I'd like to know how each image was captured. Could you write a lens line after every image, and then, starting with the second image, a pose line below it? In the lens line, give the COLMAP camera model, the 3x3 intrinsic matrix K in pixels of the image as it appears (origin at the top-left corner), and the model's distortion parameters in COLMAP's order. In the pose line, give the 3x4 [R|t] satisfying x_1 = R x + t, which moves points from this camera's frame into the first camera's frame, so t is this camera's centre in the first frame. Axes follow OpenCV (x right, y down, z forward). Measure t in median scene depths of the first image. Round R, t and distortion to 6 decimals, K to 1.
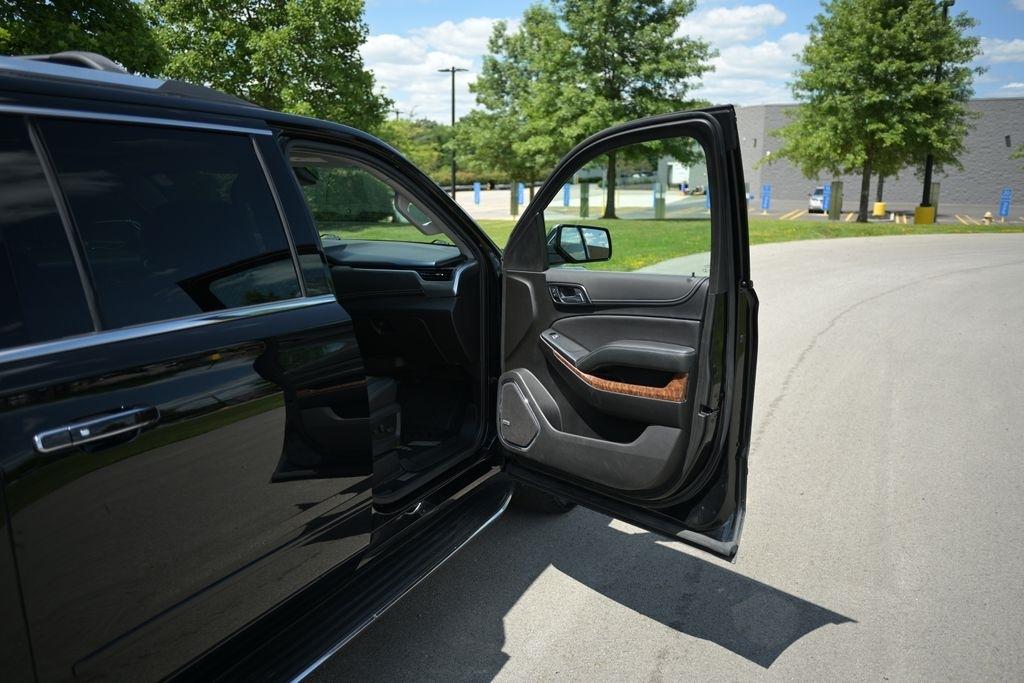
lens RADIAL K [[800.7, 0, 518.0], [0, 800.7, 335.0], [0, 0, 1]] dist [0.020940, -0.028656]
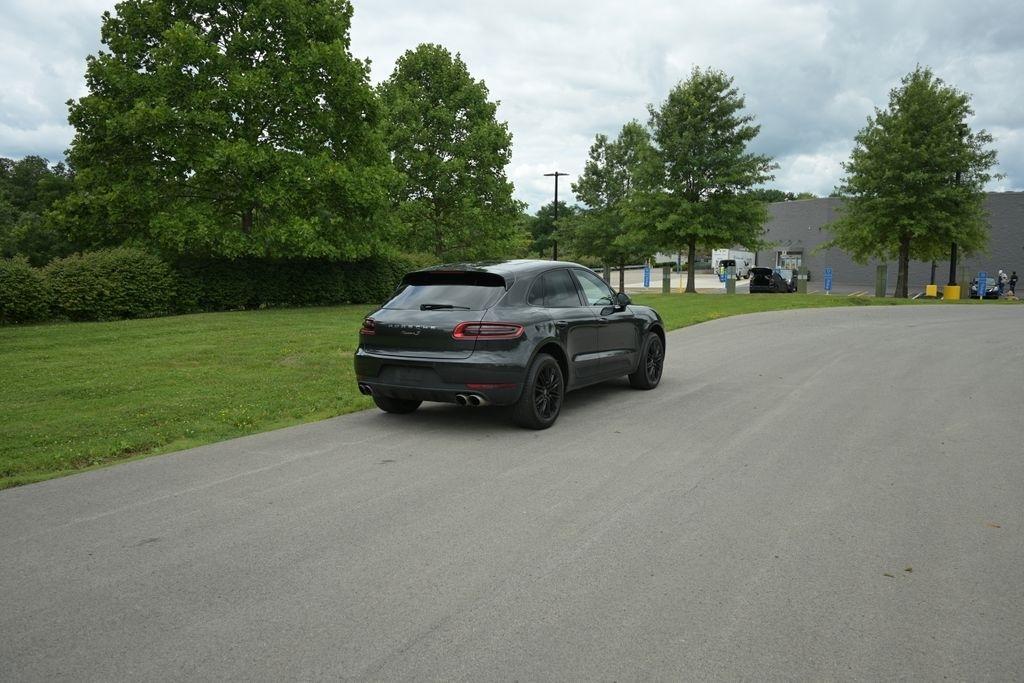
lens RADIAL K [[800.7, 0, 520.4], [0, 800.7, 337.0], [0, 0, 1]] dist [0.020940, -0.028656]
pose [[0.996263, 0.010973, -0.085677, -0.045595], [-0.019593, 0.994752, -0.100422, 0.056232], [0.084125, 0.101725, 0.991249, -0.273260]]
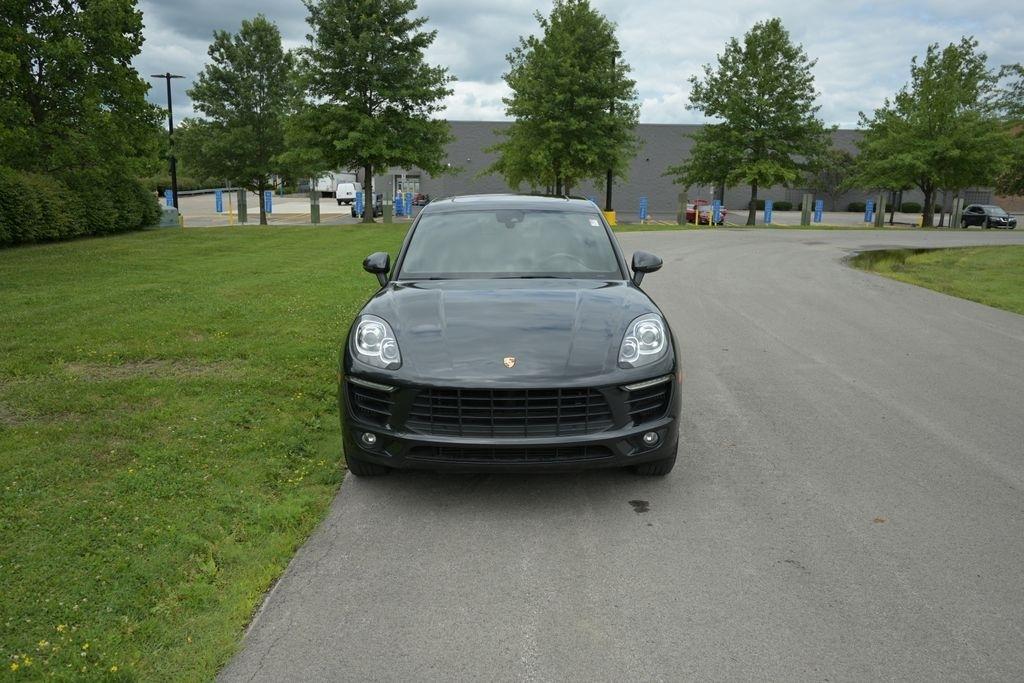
lens RADIAL K [[800.7, 0, 512.8], [0, 800.7, 337.9], [0, 0, 1]] dist [0.020940, -0.028656]
pose [[0.912690, -0.069779, 0.402651, -0.170132], [0.071820, 0.997367, 0.010047, 0.018464], [-0.402292, 0.019749, 0.915299, -0.104010]]
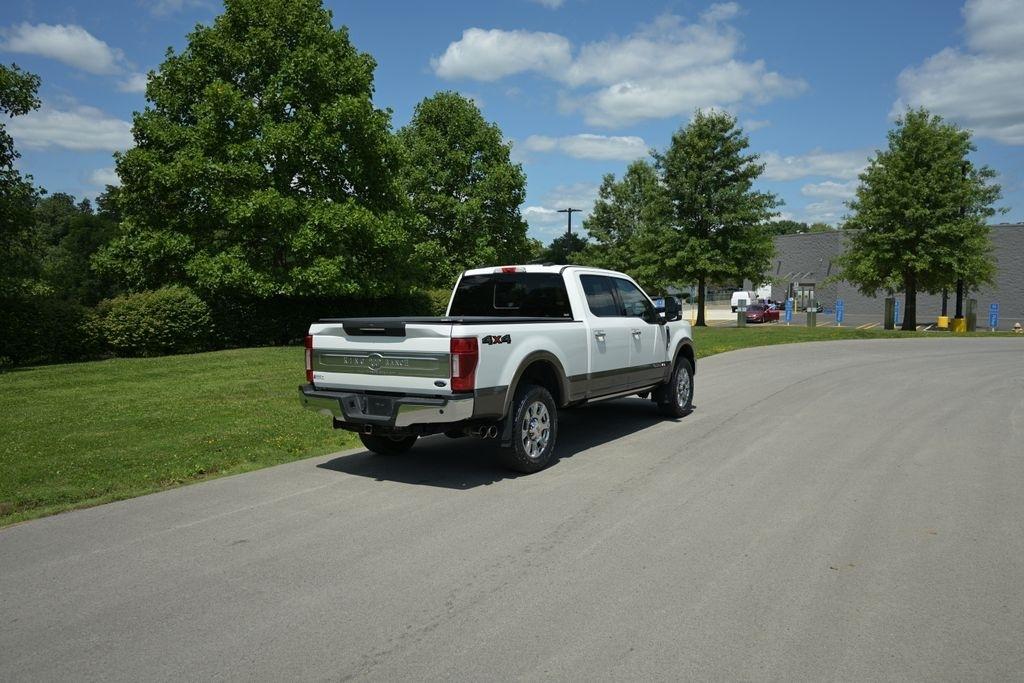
lens RADIAL K [[800.7, 0, 513.1], [0, 800.7, 335.7], [0, 0, 1]] dist [0.020940, -0.028656]
pose [[0.993753, 0.004349, -0.111518, -0.043139], [-0.020005, 0.989997, -0.139660, 0.058046], [0.109795, 0.141019, 0.983900, -0.314810]]
